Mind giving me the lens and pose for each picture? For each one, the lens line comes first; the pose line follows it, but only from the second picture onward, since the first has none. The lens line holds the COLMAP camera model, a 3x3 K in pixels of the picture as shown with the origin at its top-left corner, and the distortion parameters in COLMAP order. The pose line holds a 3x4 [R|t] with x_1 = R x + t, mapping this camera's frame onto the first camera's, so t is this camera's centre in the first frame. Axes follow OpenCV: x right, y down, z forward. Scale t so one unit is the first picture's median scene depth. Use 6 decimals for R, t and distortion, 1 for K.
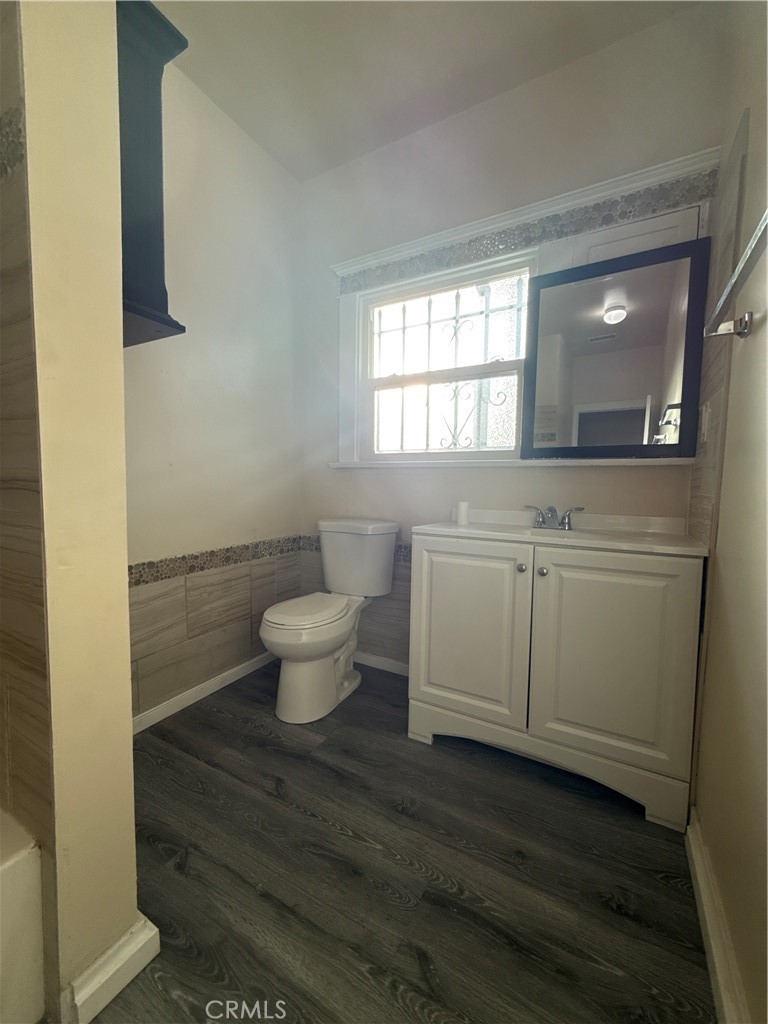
lens RADIAL K [[409.1, 0, 382.4], [0, 409.1, 512.2], [0, 0, 1]] dist [-0.002226, 0.000668]
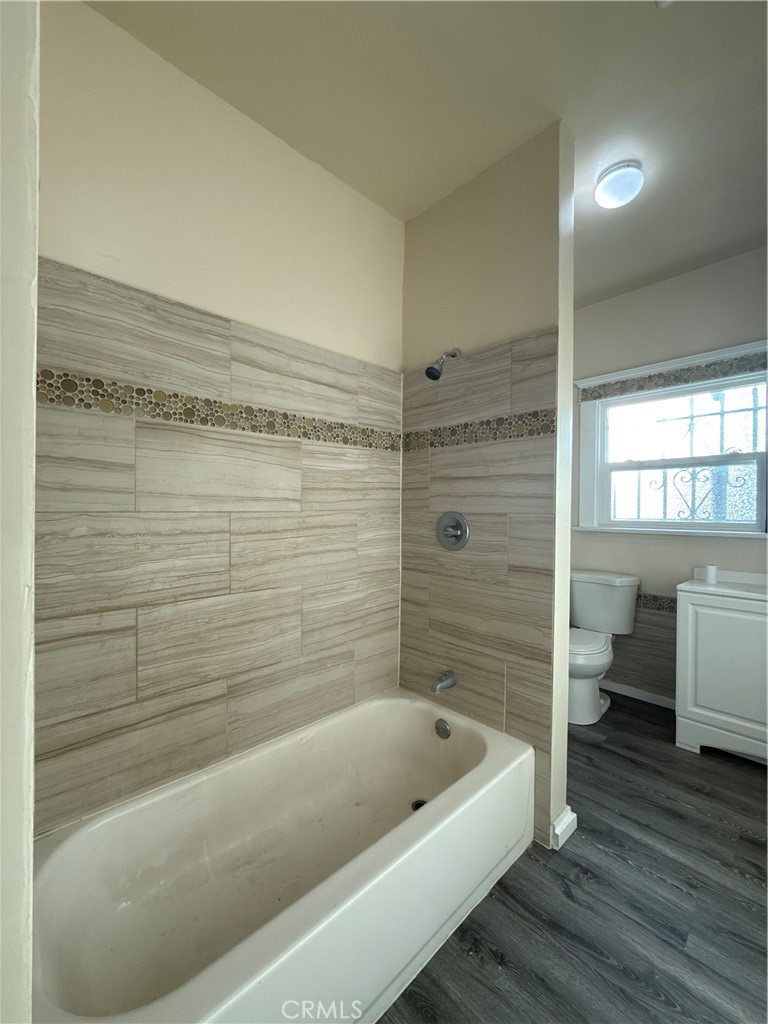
lens RADIAL K [[411.0, 0, 381.6], [0, 411.0, 513.8], [0, 0, 1]] dist [0.000497, 0.000110]
pose [[0.957000, -0.006350, -0.290017, -0.389359], [-0.013413, 0.997722, -0.066107, -0.081790], [0.289776, 0.067154, 0.954736, -0.504135]]
